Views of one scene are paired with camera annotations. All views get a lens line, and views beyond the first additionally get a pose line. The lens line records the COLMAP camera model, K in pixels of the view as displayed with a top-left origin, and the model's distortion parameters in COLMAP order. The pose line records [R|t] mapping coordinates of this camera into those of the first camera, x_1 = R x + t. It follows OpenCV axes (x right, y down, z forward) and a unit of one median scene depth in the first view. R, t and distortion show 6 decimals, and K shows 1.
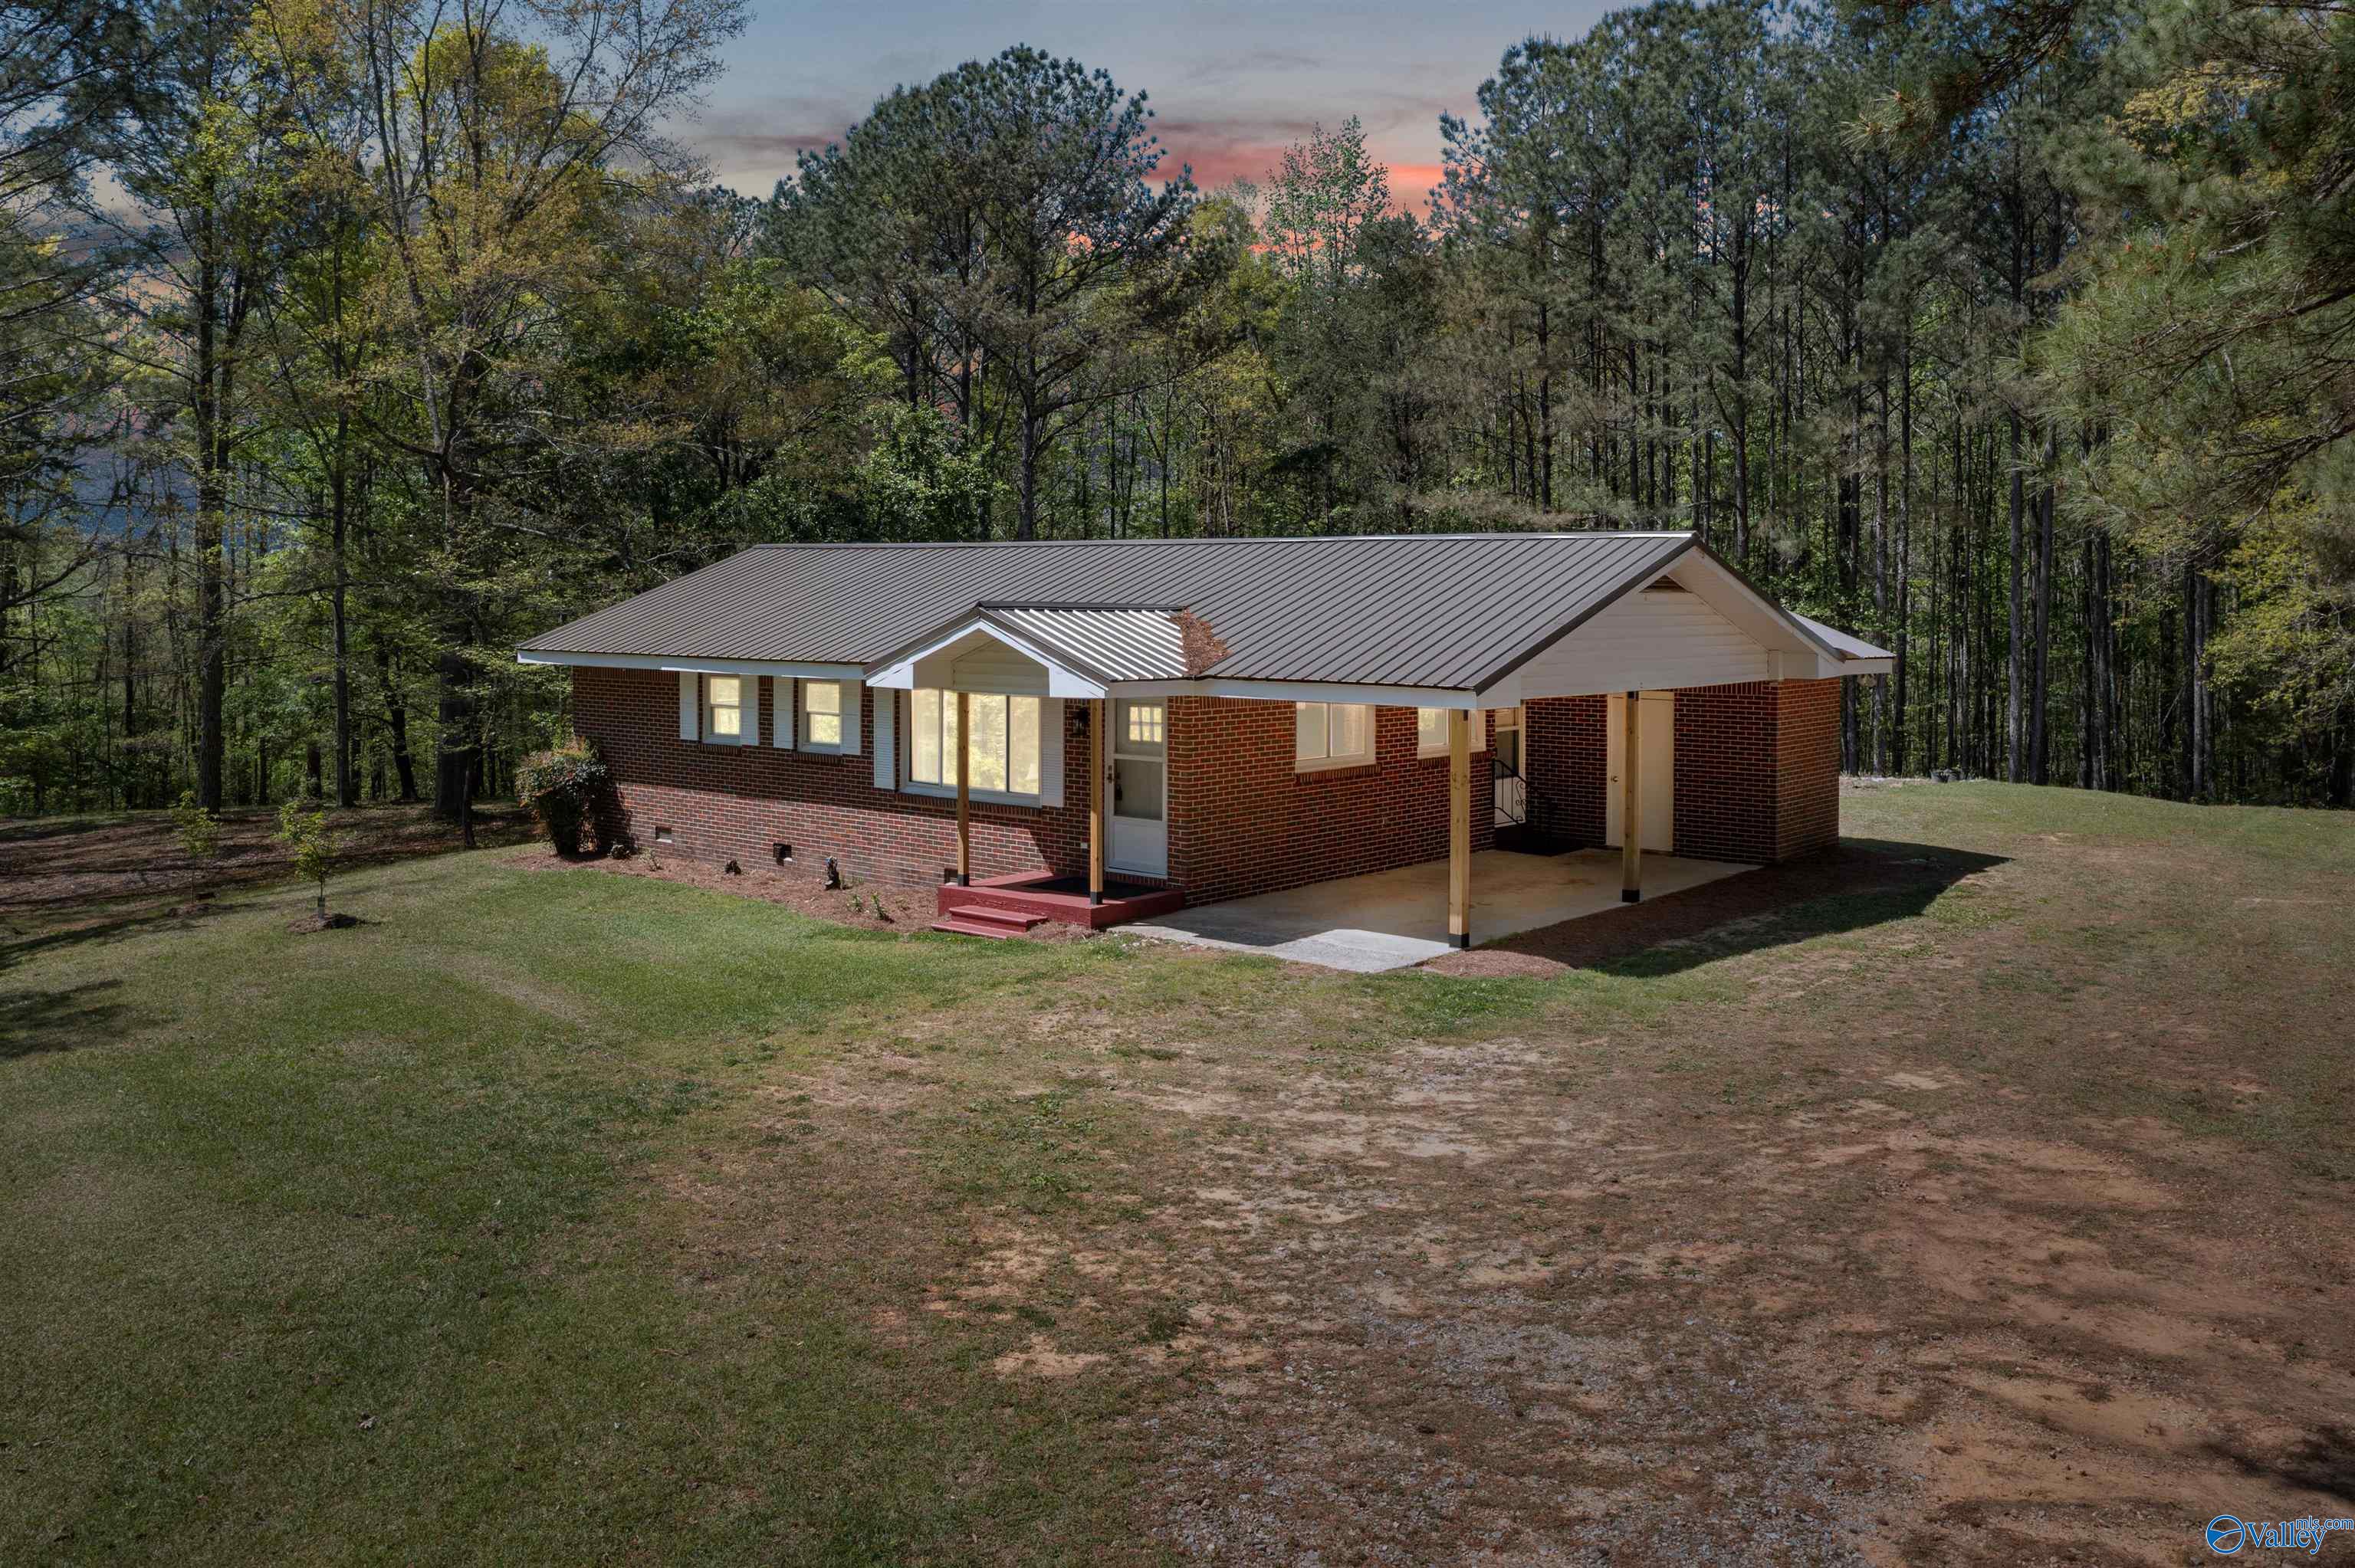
lens RADIAL K [[1944.4, 0, 1176.9], [0, 1944.4, 603.4], [0, 0, 1]] dist [-0.007809, -0.011977]
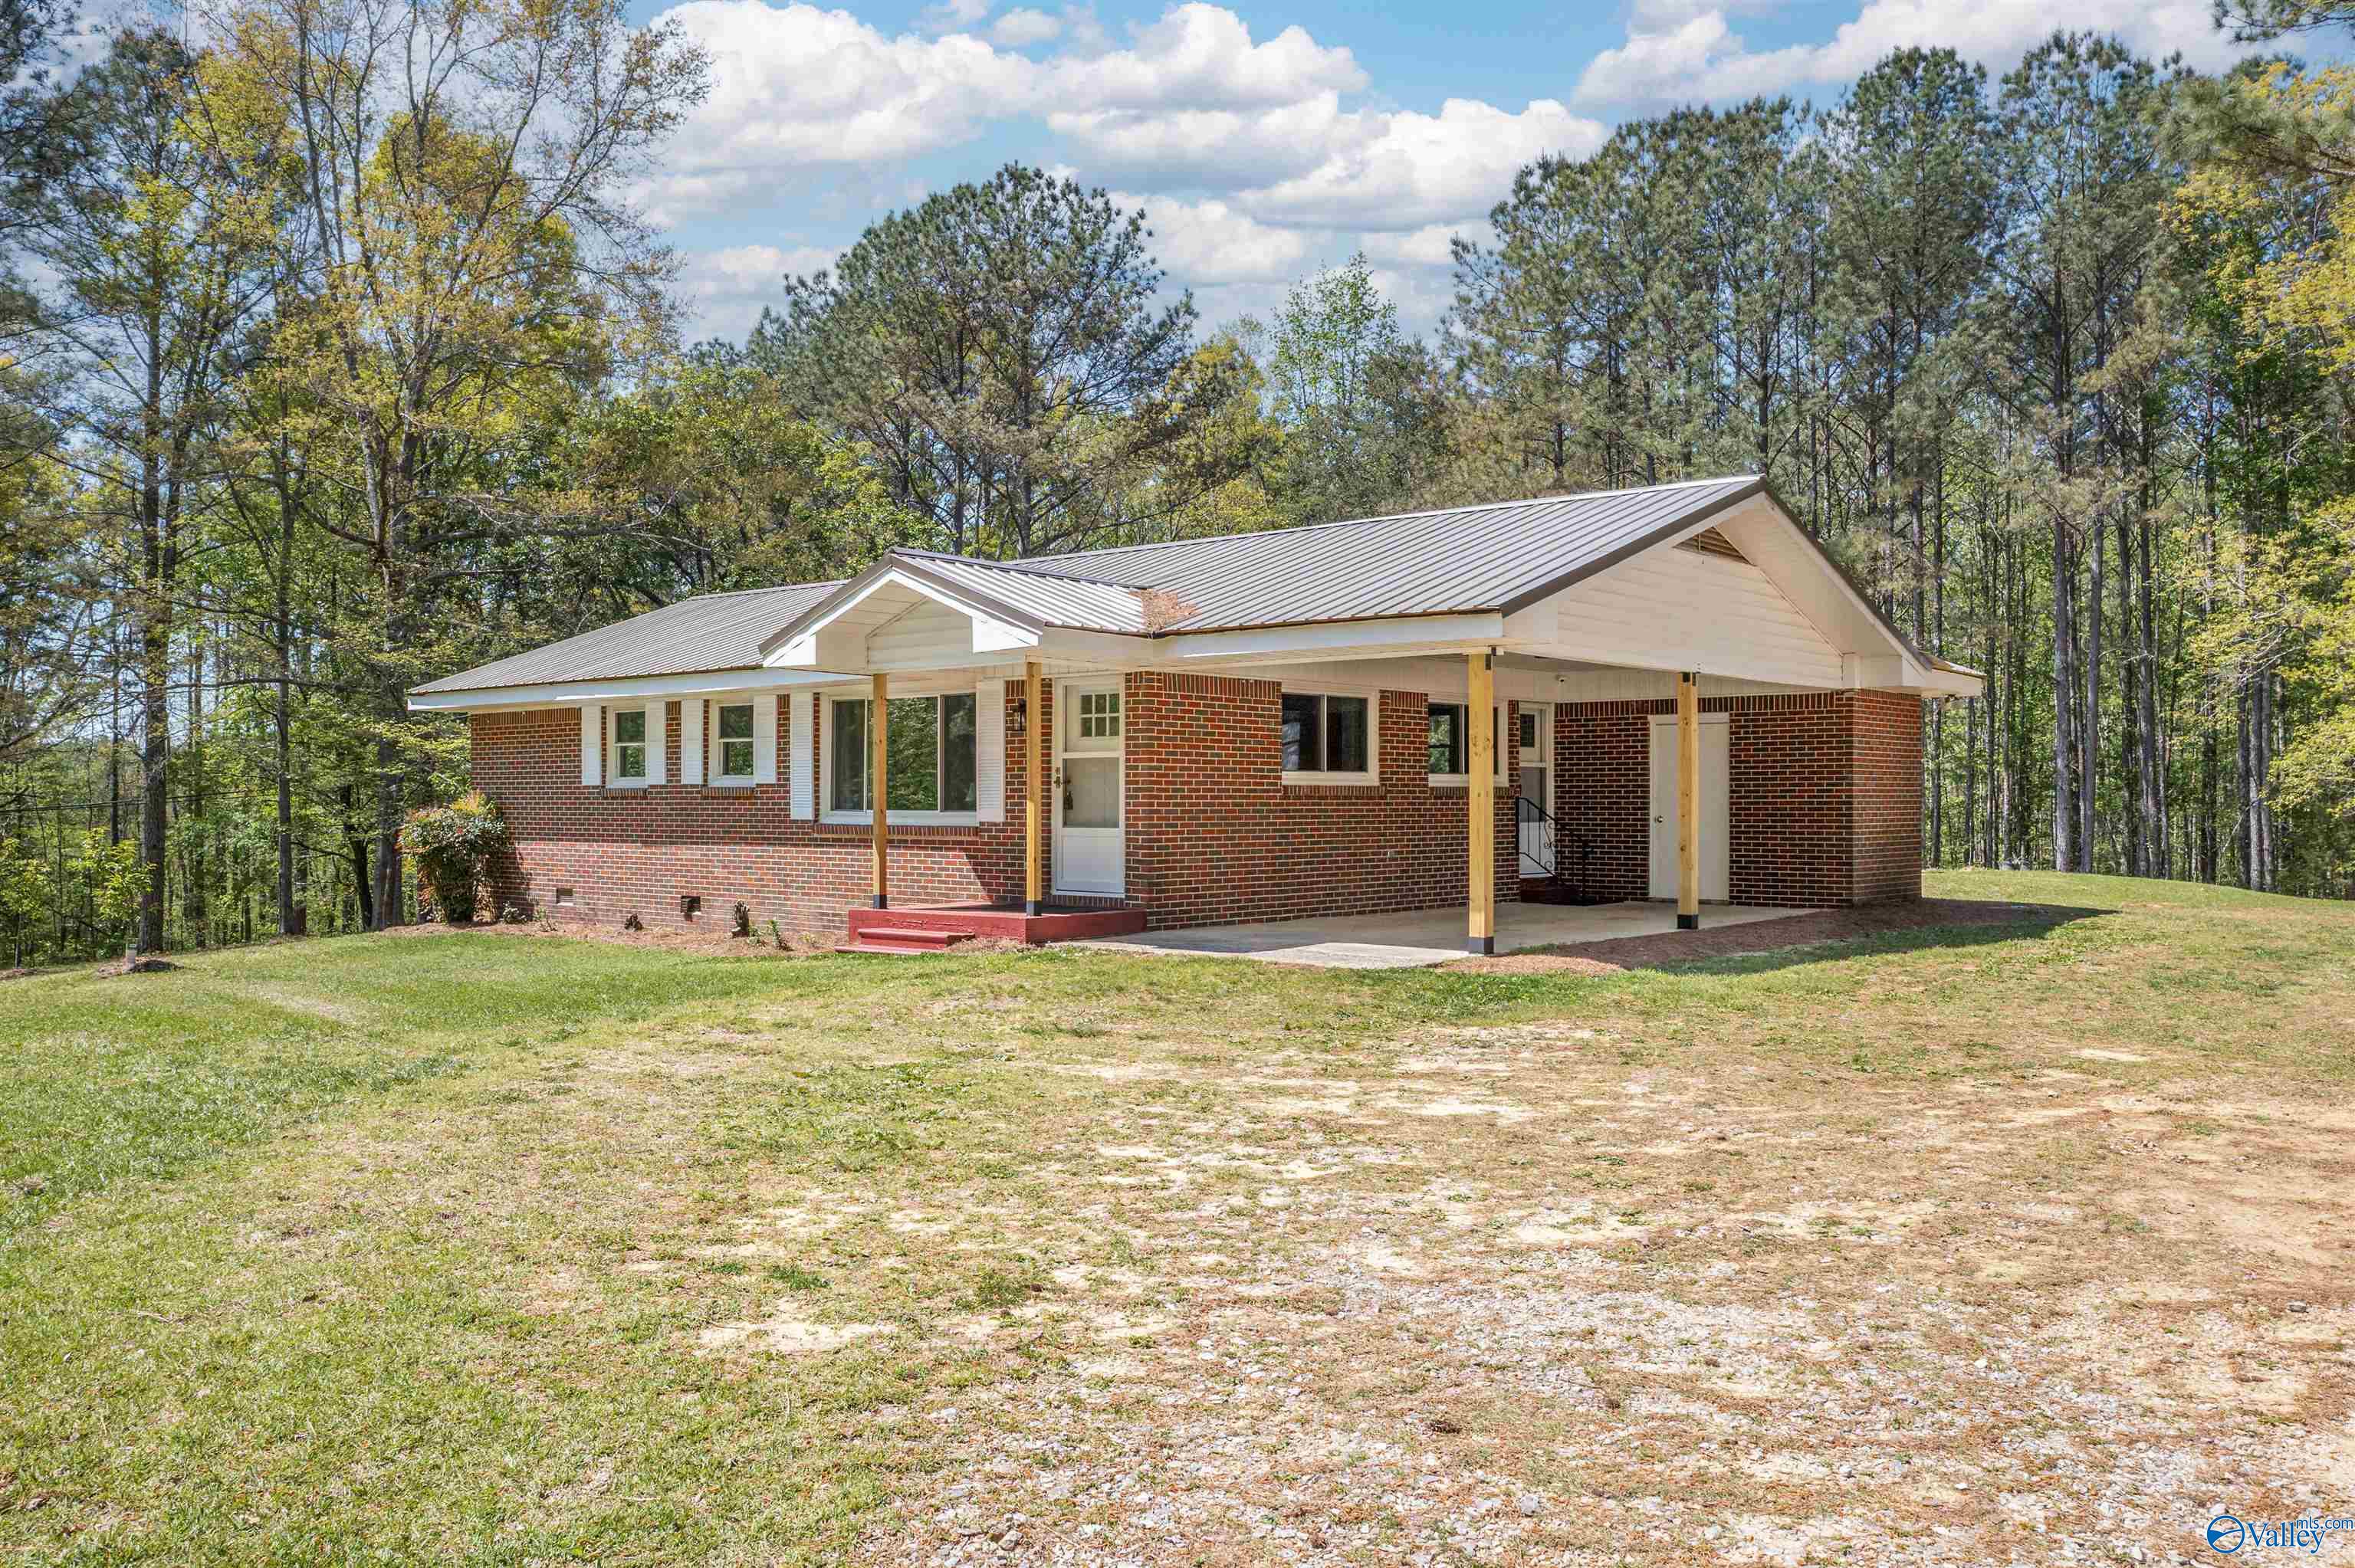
lens RADIAL K [[1893.0, 0, 1177.5], [0, 1893.0, 784.0], [0, 0, 1]] dist [-0.015818, -0.005269]
pose [[0.999954, -0.001776, -0.009384, 0.041641], [0.001611, 0.999844, -0.017572, 0.180450], [0.009413, 0.017556, 0.999802, 0.330384]]
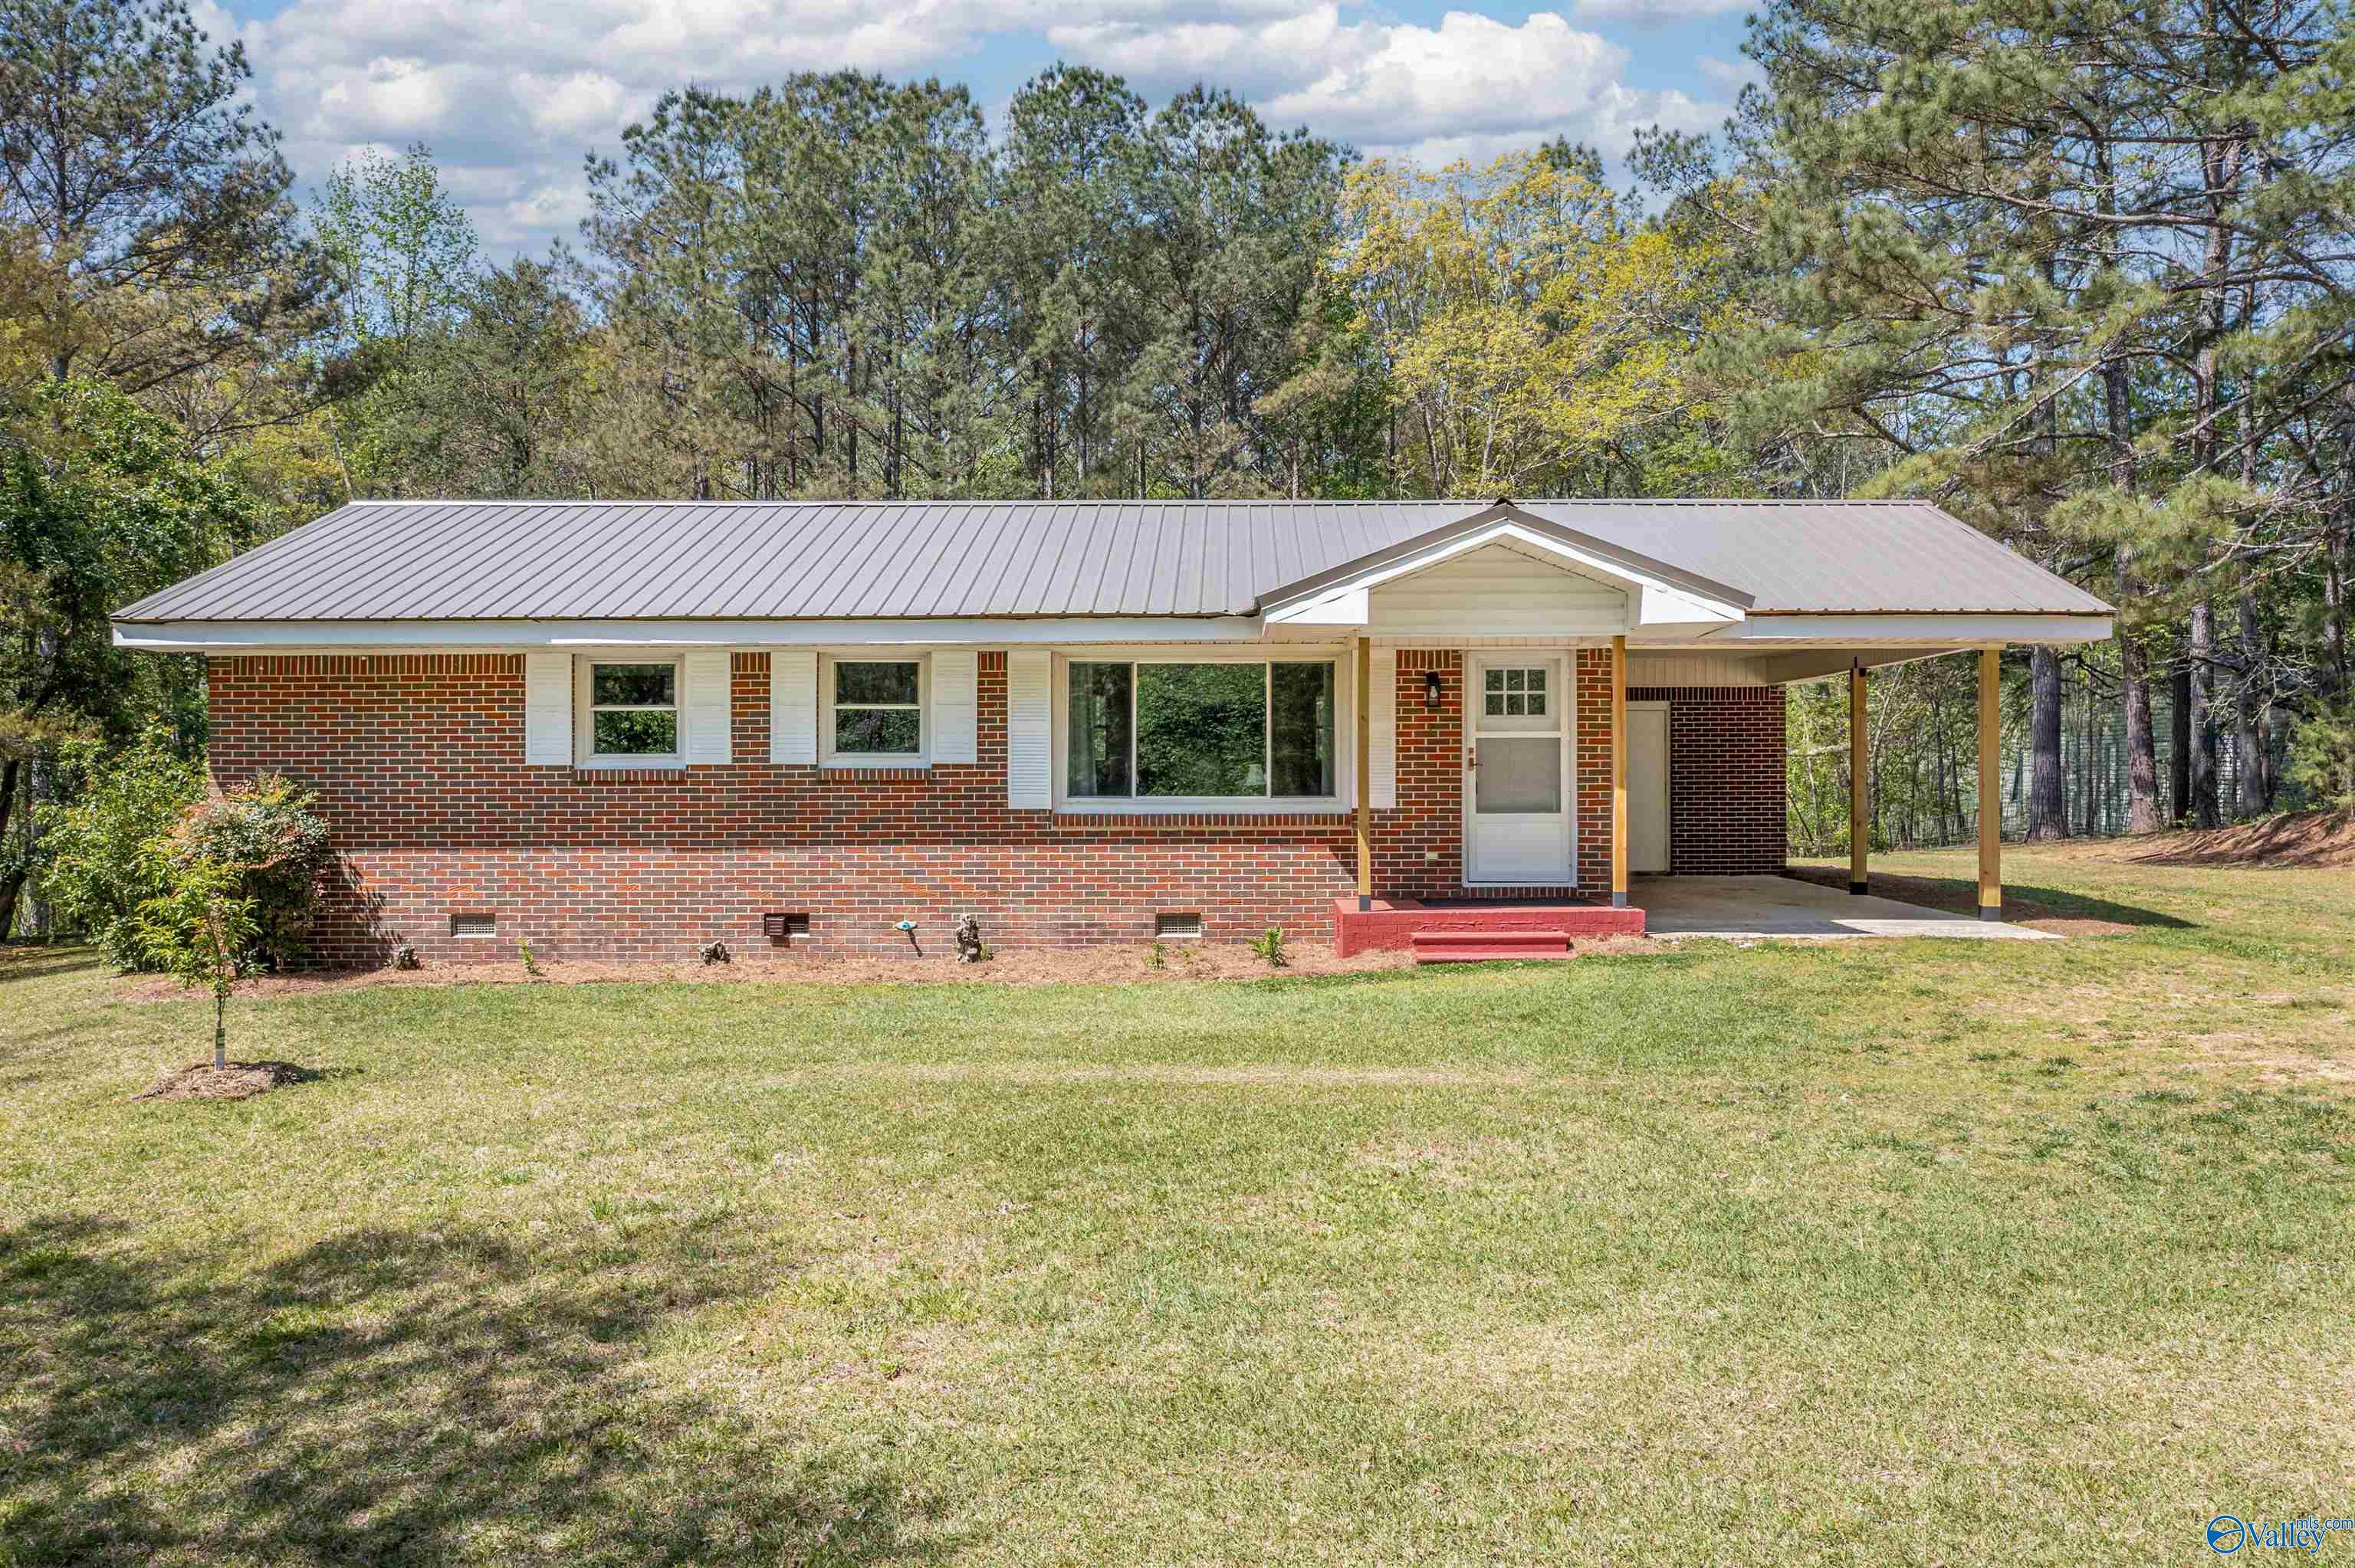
lens RADIAL K [[1934.5, 0, 1177.5], [0, 1934.5, 784.0], [0, 0, 1]] dist [-0.006273, -0.004365]
pose [[0.769764, -0.006653, 0.638293, -1.041095], [0.010778, 0.999939, -0.002576, 0.169219], [-0.638237, 0.008862, 0.769789, 0.843960]]
